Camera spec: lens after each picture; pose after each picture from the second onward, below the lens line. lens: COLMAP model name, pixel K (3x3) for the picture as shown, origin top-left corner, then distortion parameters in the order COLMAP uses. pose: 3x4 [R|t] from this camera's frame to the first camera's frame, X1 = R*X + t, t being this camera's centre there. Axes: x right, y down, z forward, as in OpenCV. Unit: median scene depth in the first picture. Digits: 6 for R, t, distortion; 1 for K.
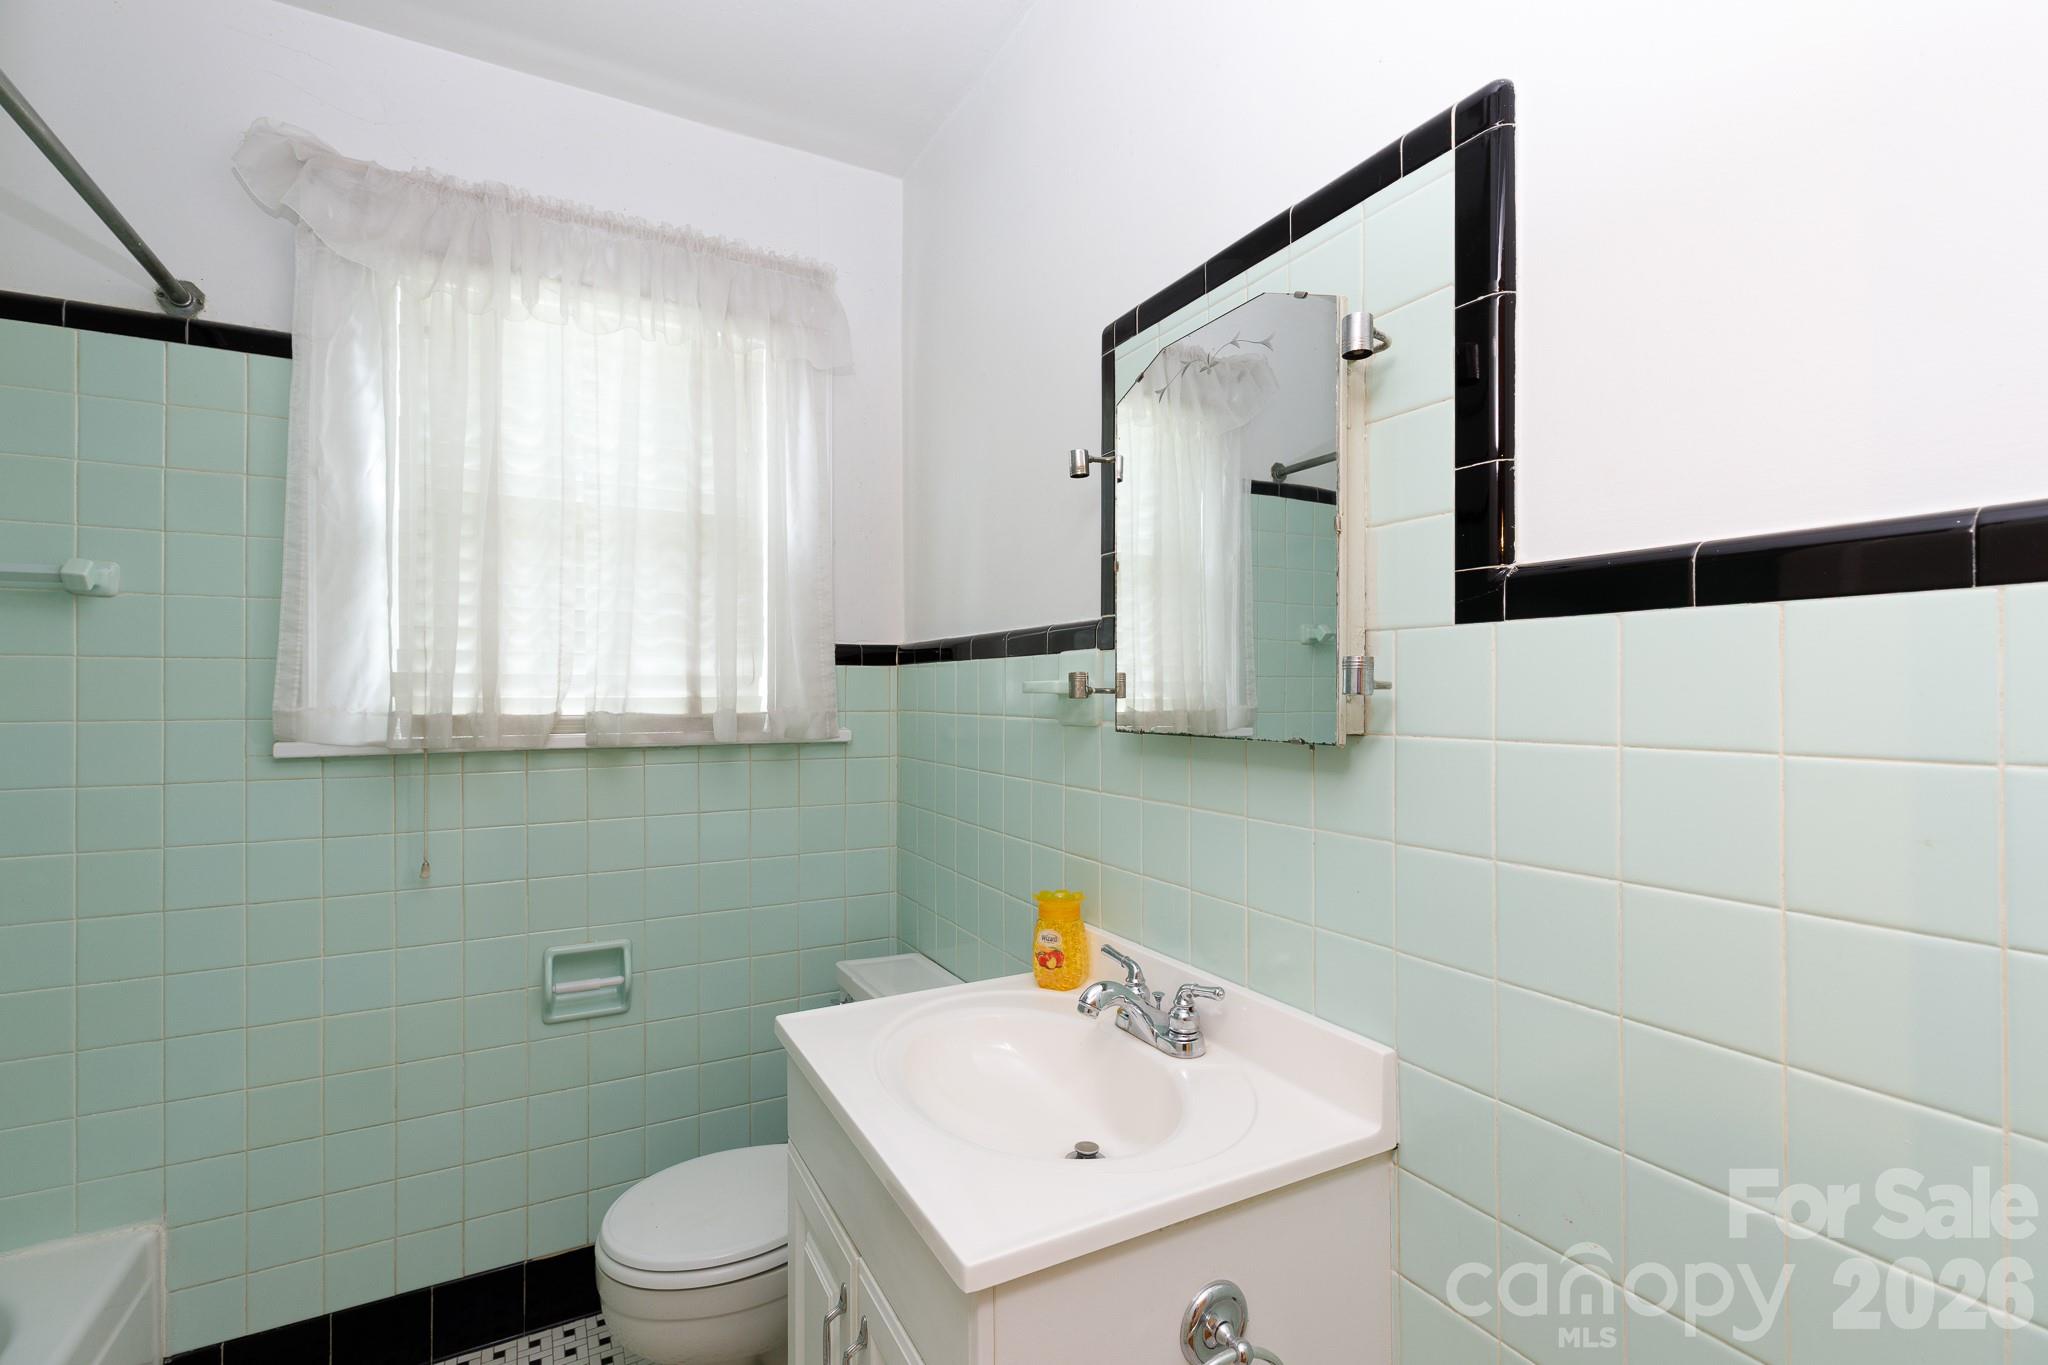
lens RADIAL K [[929.8, 0, 1024.5], [0, 929.8, 684.0], [0, 0, 1]] dist [0.000091, 0.000235]
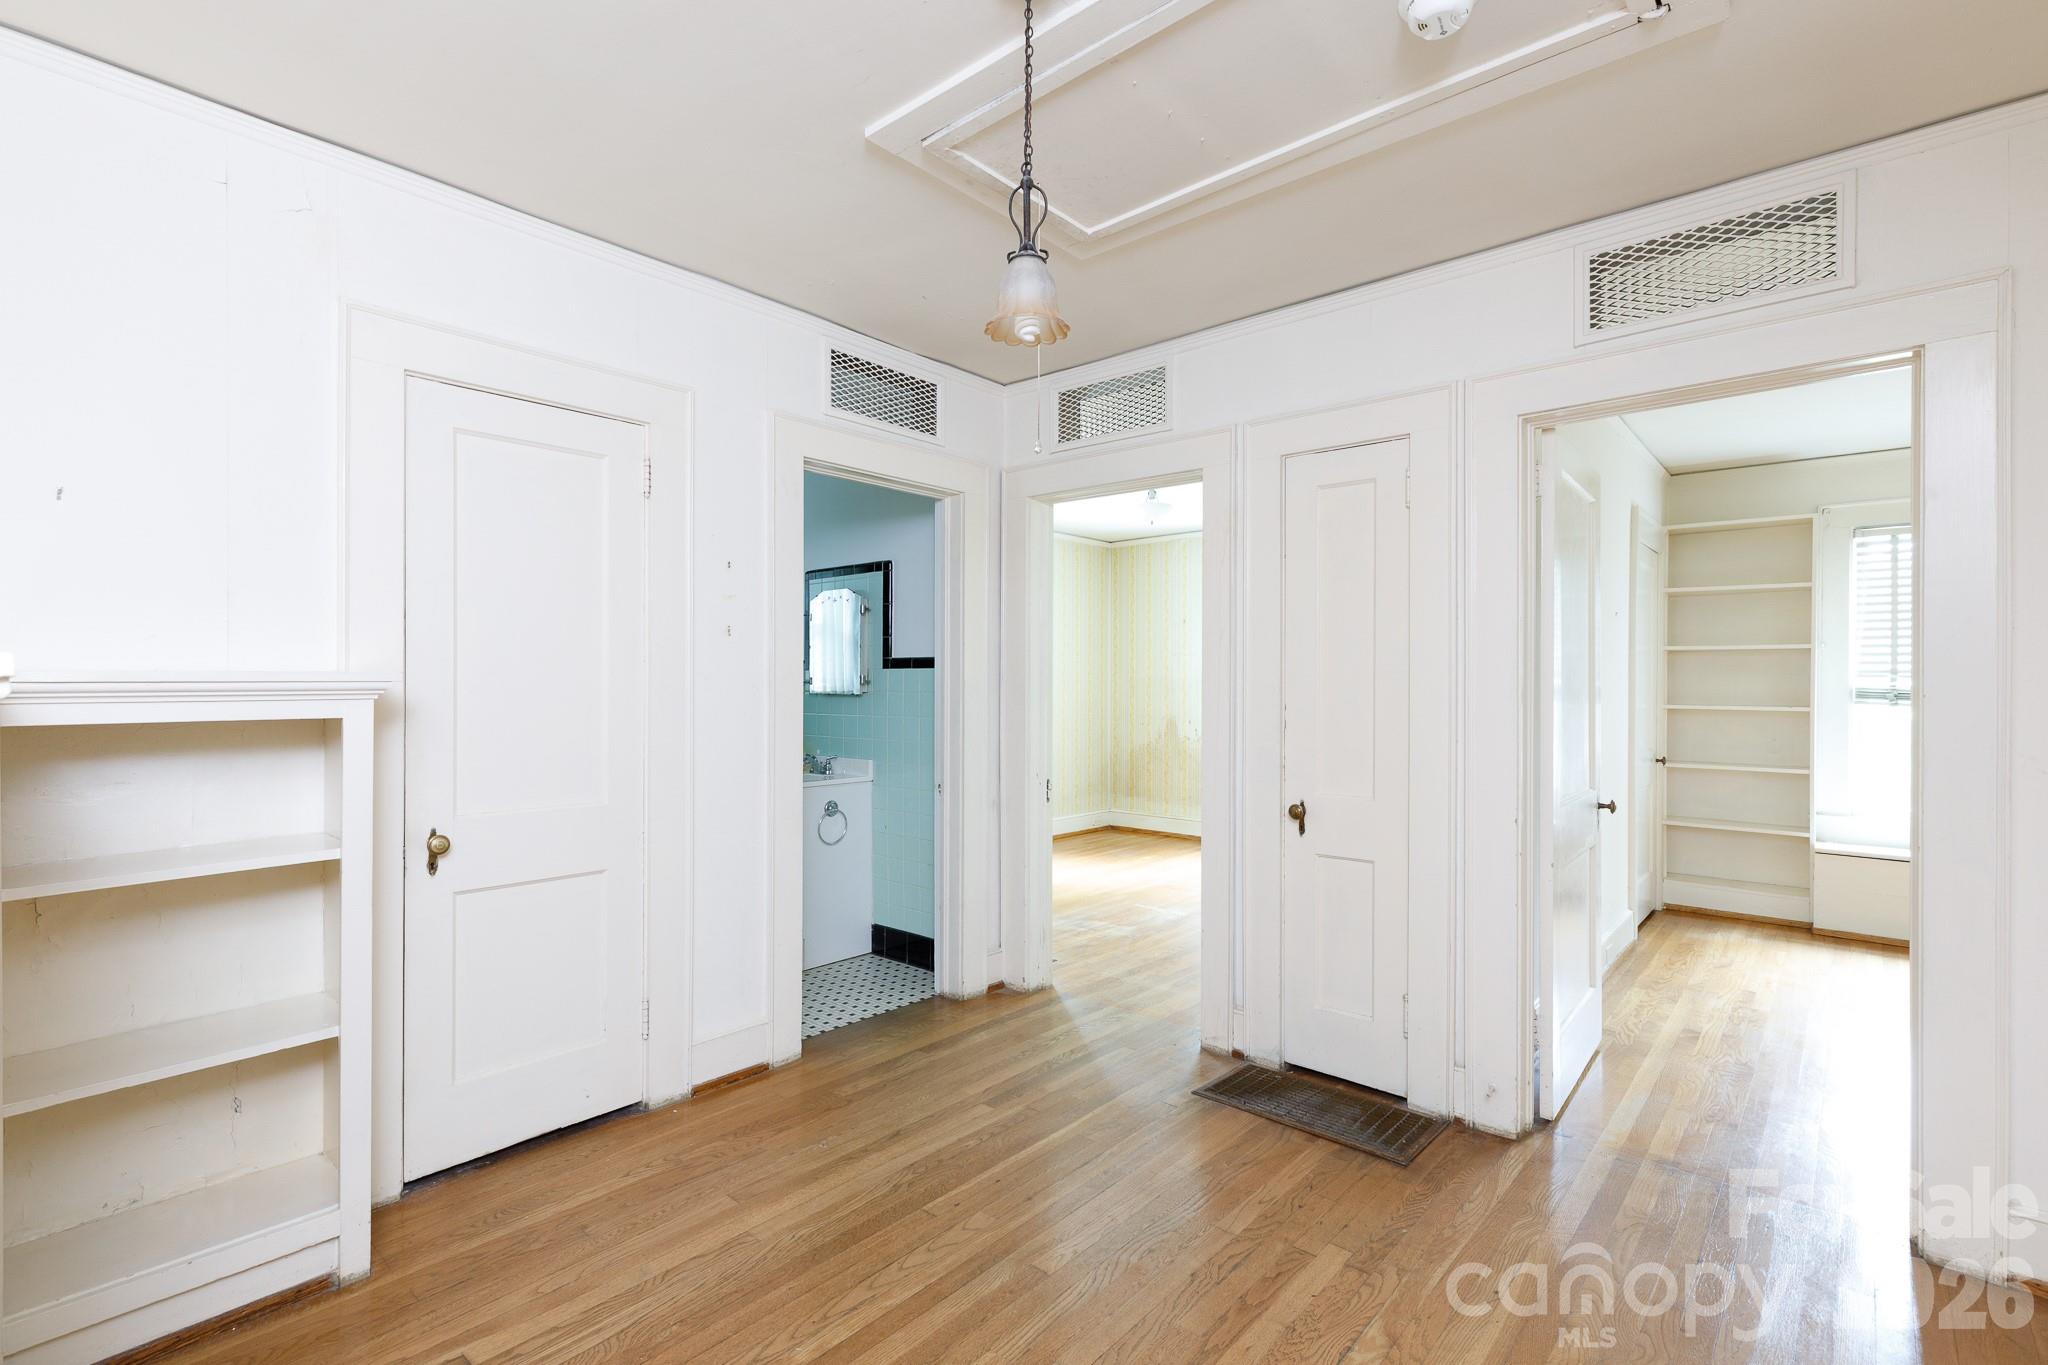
lens RADIAL K [[929.8, 0, 1019.5], [0, 929.8, 669.6], [0, 0, 1]] dist [0.000091, 0.000235]
pose [[0.943307, 0.018625, 0.331398, -0.454831], [-0.015033, 0.999797, -0.013398, -0.007344], [-0.331581, 0.007656, 0.943396, -3.716448]]
